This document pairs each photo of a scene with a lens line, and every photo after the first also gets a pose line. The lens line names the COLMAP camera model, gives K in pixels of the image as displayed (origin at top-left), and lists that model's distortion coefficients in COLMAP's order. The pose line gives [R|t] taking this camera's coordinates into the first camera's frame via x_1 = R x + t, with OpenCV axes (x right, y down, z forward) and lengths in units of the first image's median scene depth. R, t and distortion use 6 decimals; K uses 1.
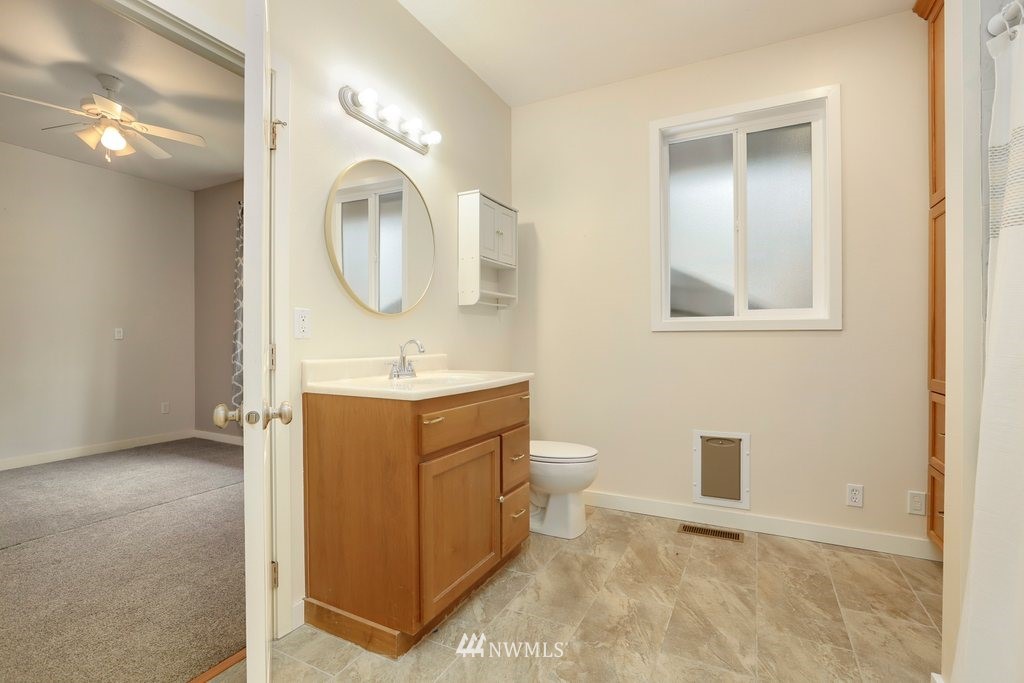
lens RADIAL K [[467.9, 0, 516.6], [0, 467.9, 339.5], [0, 0, 1]] dist [-0.020699, 0.002378]
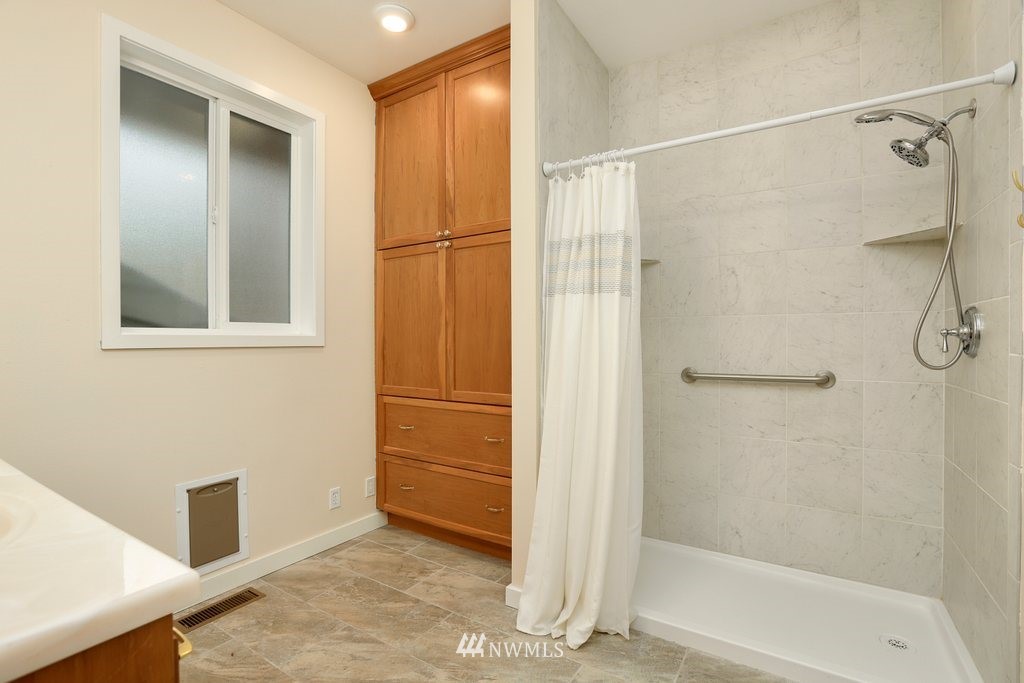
lens RADIAL K [[467.9, 0, 511.5], [0, 467.9, 343.9], [0, 0, 1]] dist [-0.020699, 0.002378]
pose [[0.108090, -0.003967, 0.994133, -0.326376], [0.003553, 0.999987, 0.003604, -0.030636], [-0.994135, 0.003143, 0.108103, 0.476740]]
